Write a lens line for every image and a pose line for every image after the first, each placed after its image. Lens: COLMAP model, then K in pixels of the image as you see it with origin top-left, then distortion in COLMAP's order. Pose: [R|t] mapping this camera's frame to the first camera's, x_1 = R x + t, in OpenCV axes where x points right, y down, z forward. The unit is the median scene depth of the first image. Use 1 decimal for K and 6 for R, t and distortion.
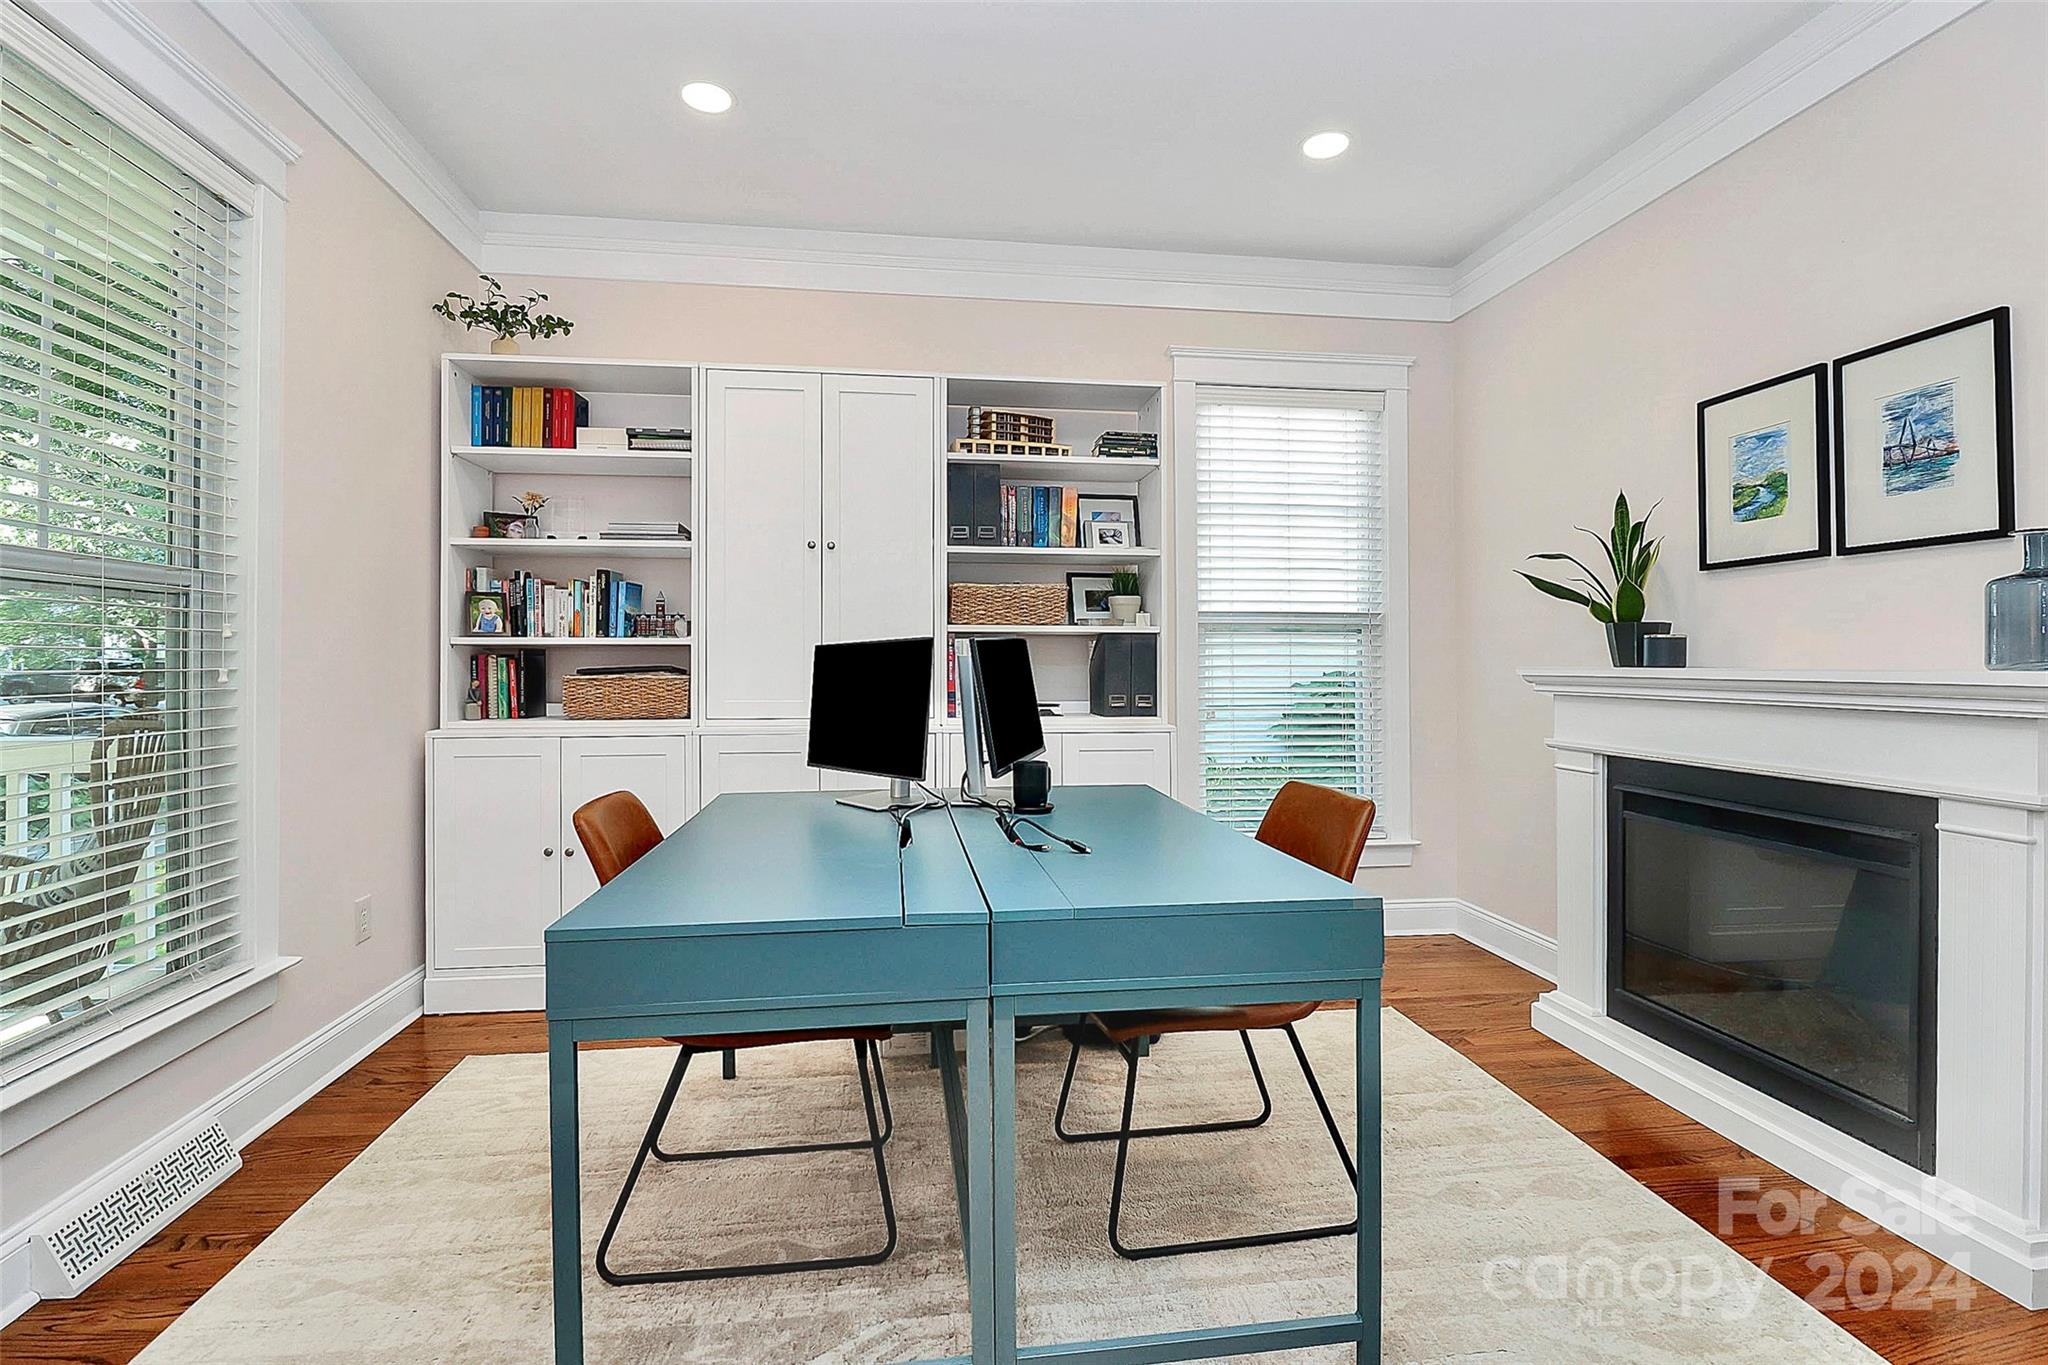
lens RADIAL K [[962.7, 0, 1026.6], [0, 962.7, 667.6], [0, 0, 1]] dist [-0.000932, -0.018684]
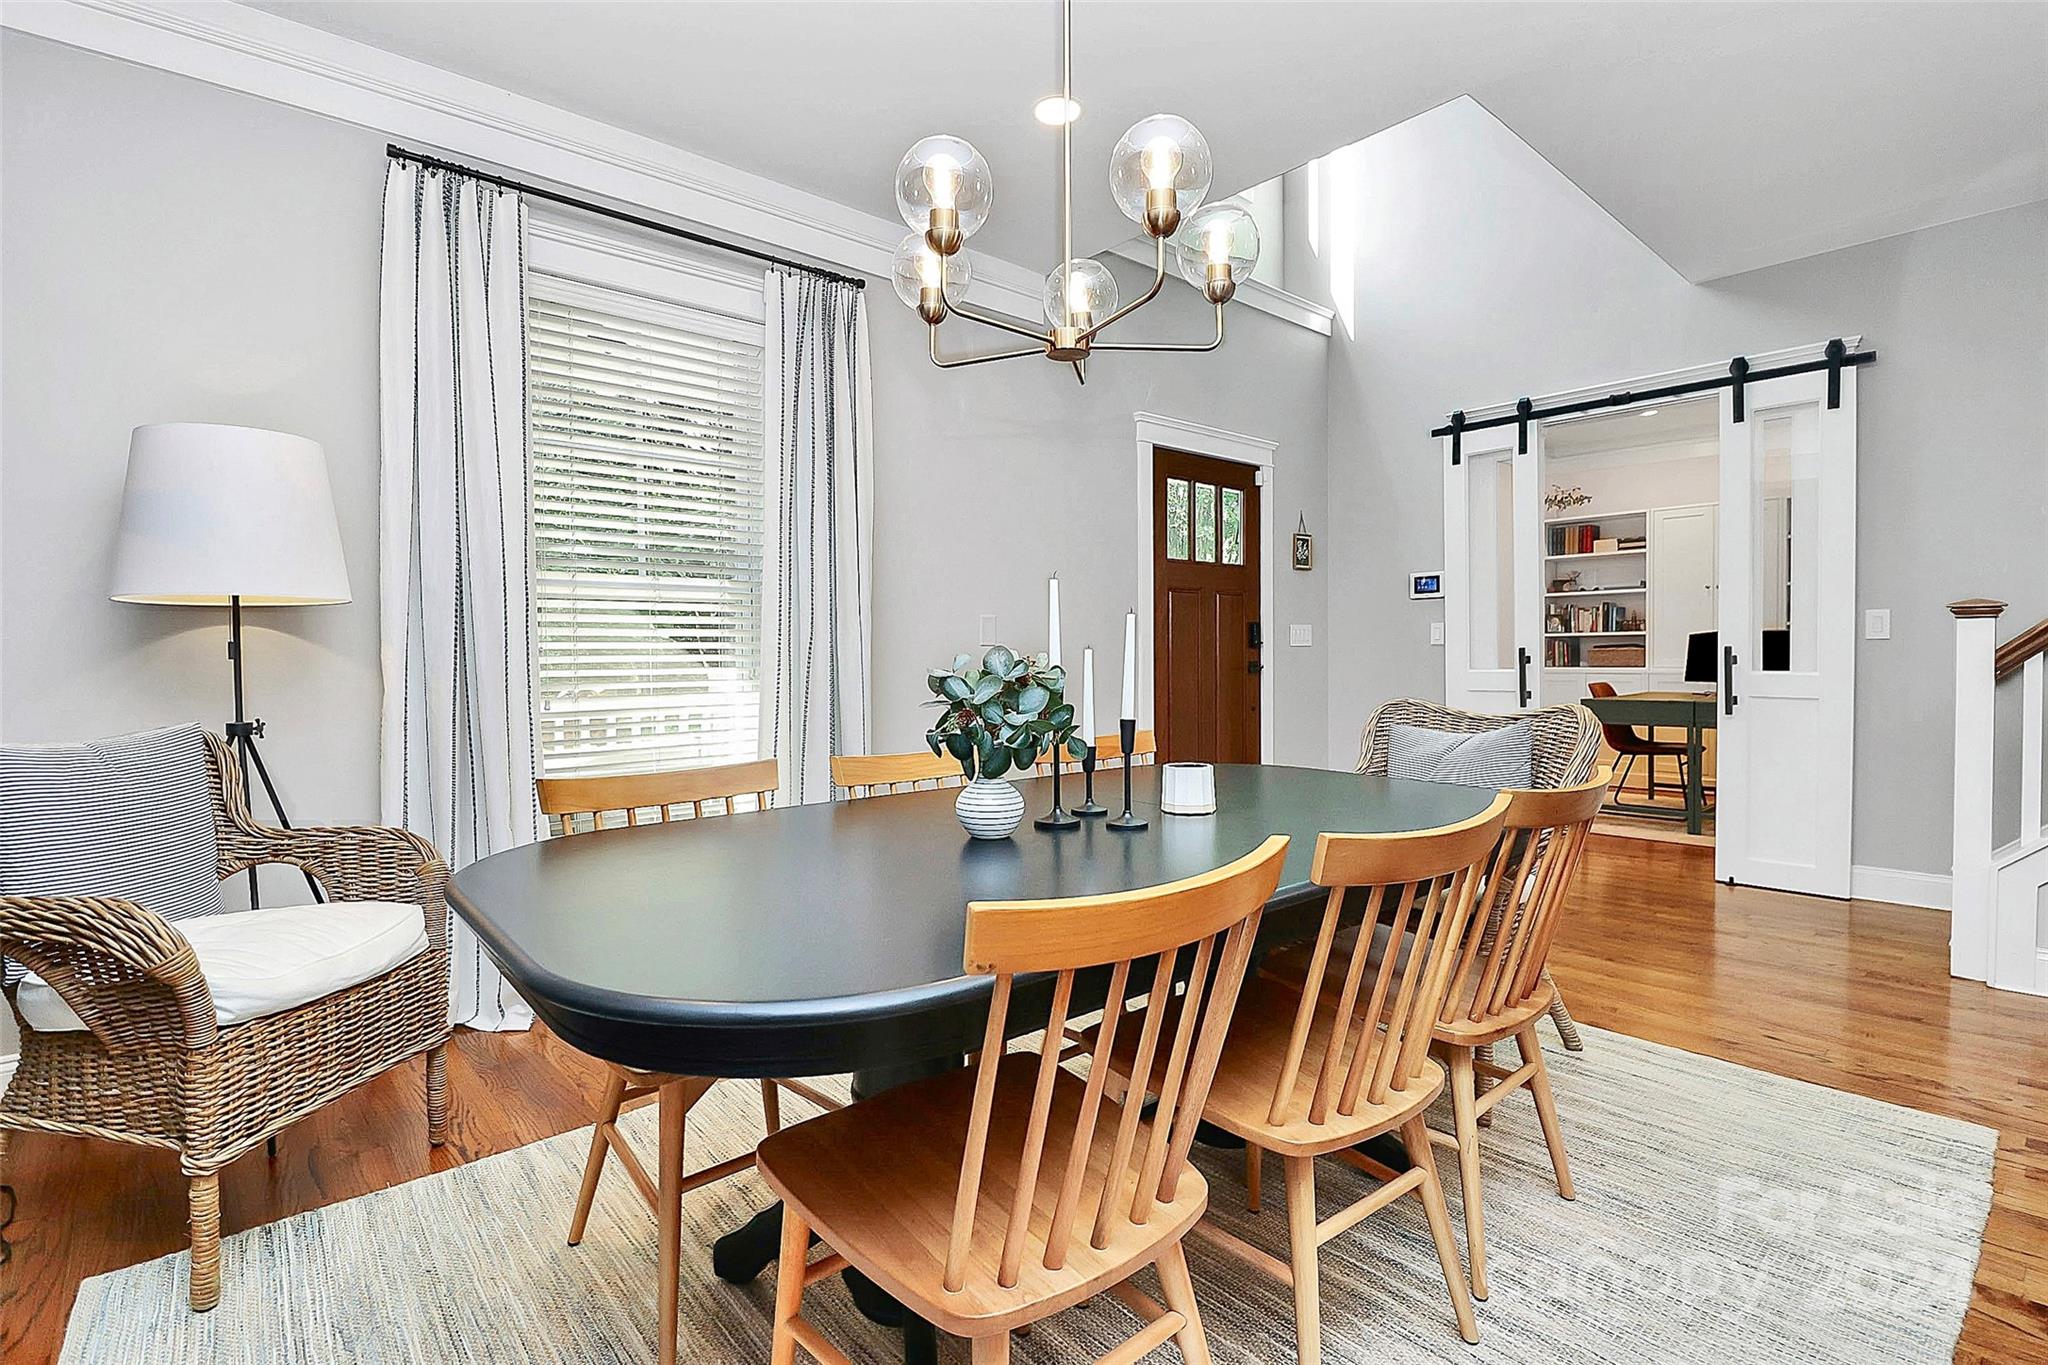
lens RADIAL K [[962.7, 0, 1026.6], [0, 962.7, 667.6], [0, 0, 1]] dist [-0.000932, -0.018684]
pose [[0.547287, 0.009057, -0.836896, 0.722084], [0.003505, 0.999908, 0.013114, 0.017966], [0.836938, -0.010111, 0.547205, -1.410616]]
